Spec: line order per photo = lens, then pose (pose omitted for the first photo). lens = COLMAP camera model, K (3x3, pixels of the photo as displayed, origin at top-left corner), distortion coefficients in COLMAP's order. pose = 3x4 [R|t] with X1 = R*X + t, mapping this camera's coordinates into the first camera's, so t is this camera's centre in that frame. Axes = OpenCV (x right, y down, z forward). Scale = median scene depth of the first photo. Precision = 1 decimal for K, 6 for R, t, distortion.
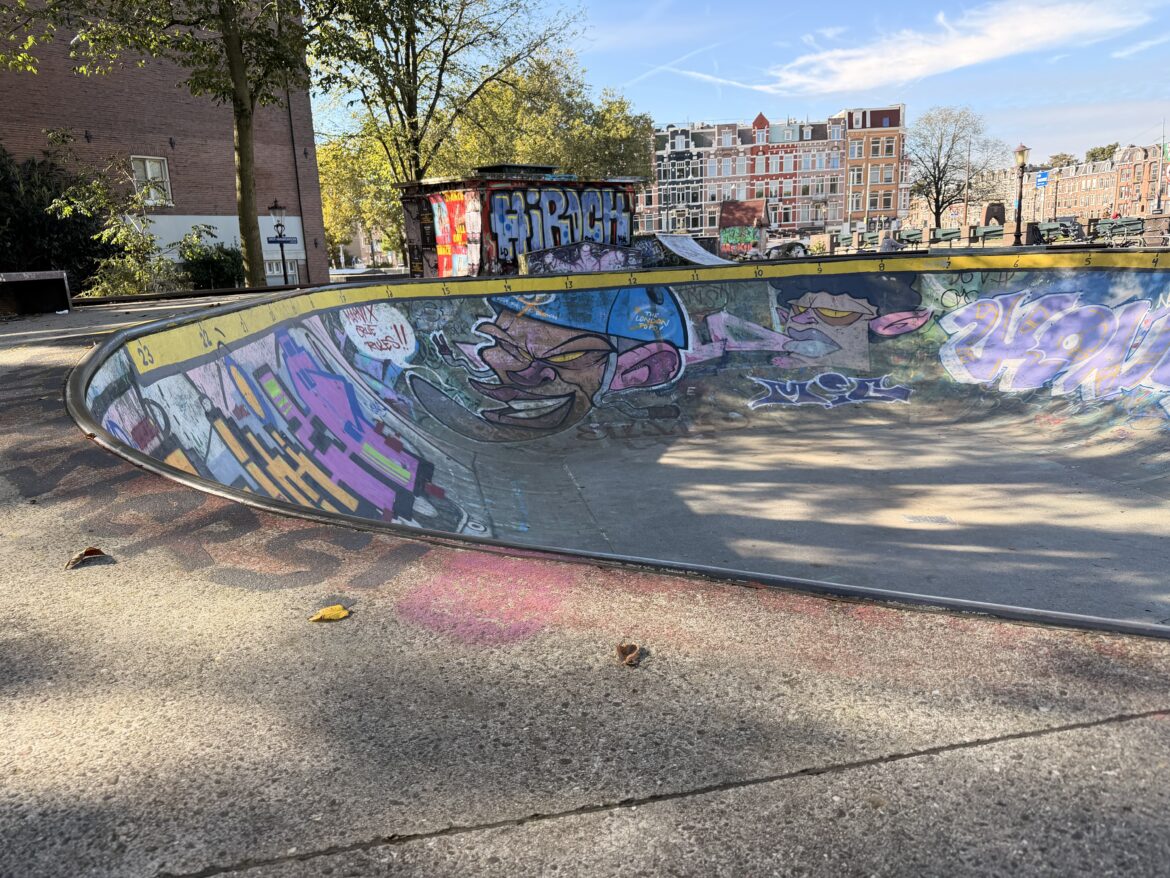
lens RADIAL K [[809.7, 0, 592.3], [0, 809.7, 437.0], [0, 0, 1]] dist [0.113517, -0.160025]
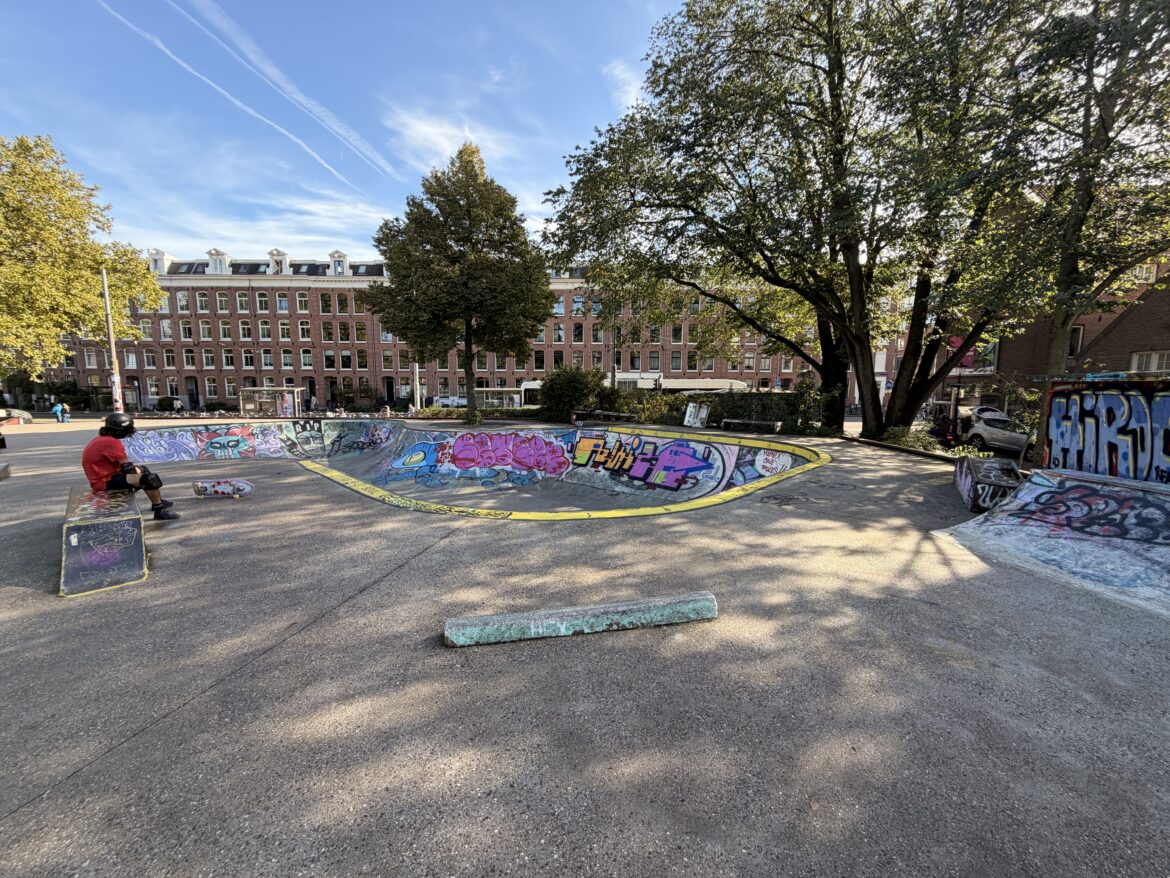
lens RADIAL K [[463.3, 0, 584.3], [0, 463.3, 439.7], [0, 0, 1]] dist [-0.001357, 0.000512]
pose [[-0.811704, 0.107738, -0.574046, 0.599759], [-0.100684, 0.942316, 0.319223, -0.377351], [0.575325, 0.316912, -0.754035, 1.148874]]
